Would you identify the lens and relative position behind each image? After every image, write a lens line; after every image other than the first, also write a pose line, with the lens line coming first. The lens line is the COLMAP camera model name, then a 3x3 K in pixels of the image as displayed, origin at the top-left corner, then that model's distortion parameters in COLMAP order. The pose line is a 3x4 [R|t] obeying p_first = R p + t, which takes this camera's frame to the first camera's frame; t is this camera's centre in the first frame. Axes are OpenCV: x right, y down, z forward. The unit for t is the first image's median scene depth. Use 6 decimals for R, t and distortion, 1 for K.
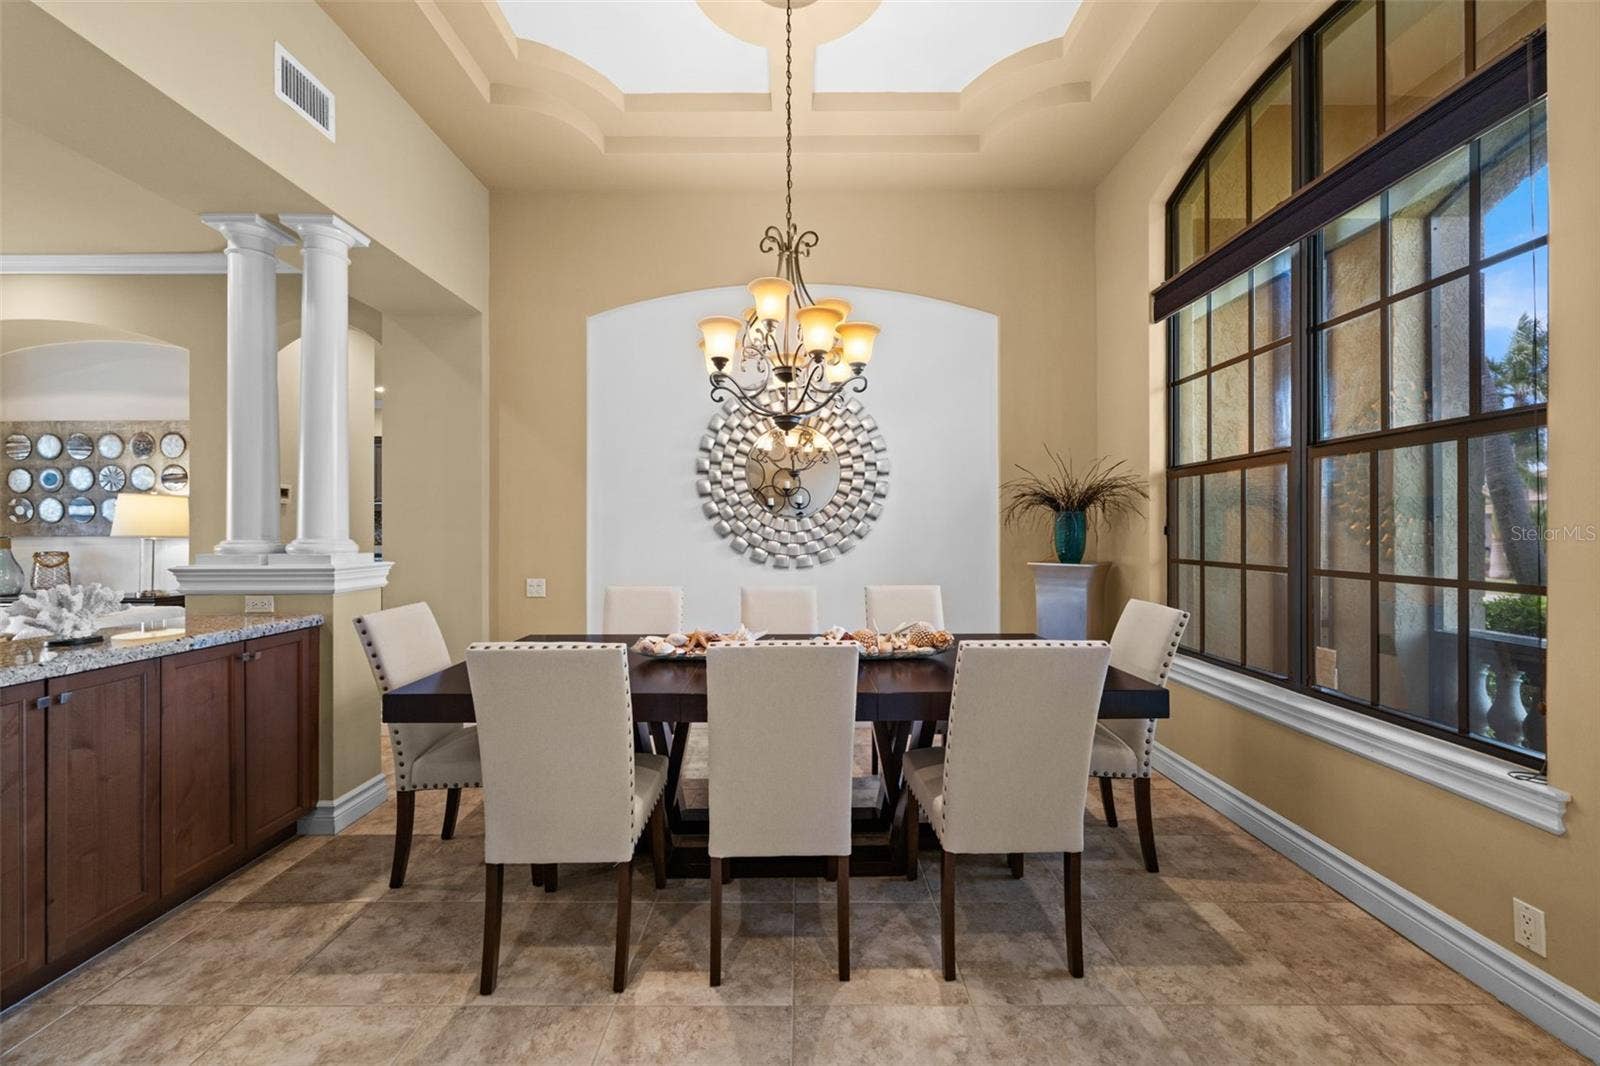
lens RADIAL K [[643.8, 0, 805.5], [0, 643.8, 528.0], [0, 0, 1]] dist [-0.003989, 0.000234]
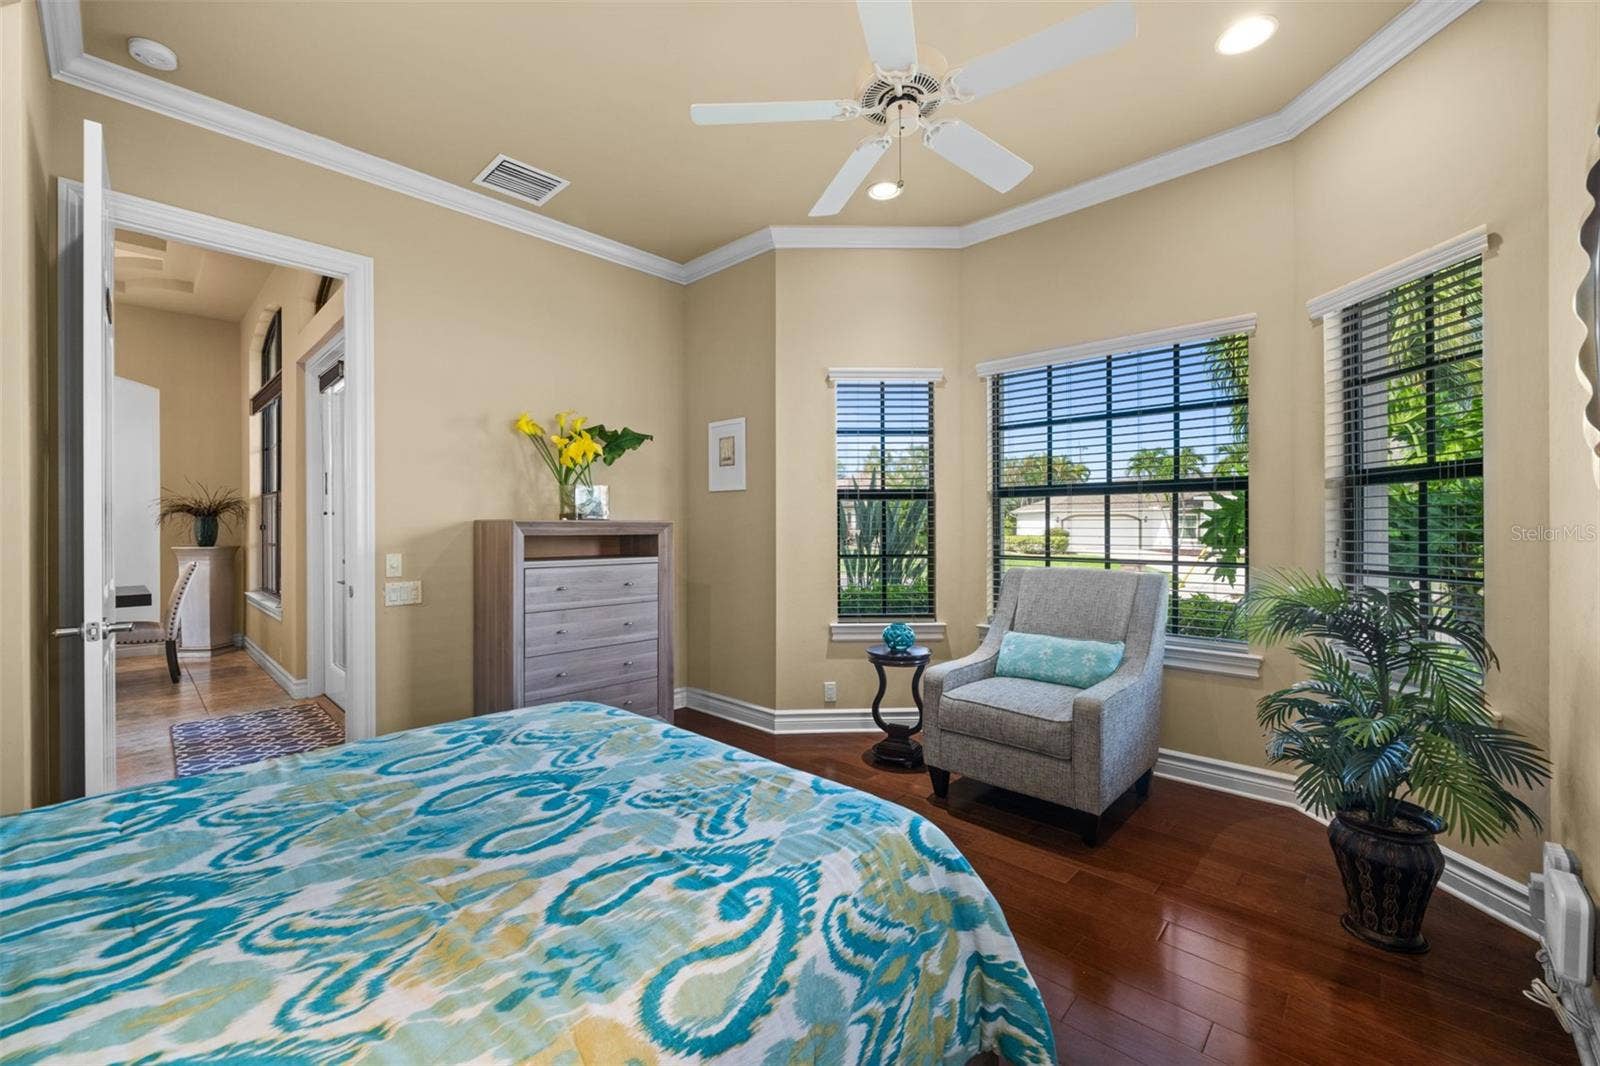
lens RADIAL K [[643.8, 0, 800.5], [0, 643.8, 525.5], [0, 0, 1]] dist [-0.003989, 0.000234]
pose [[0.693570, -0.001344, 0.720388, 0.274670], [-0.000884, 0.999996, 0.002717, -0.008494], [-0.720389, -0.002522, 0.693566, -1.291831]]
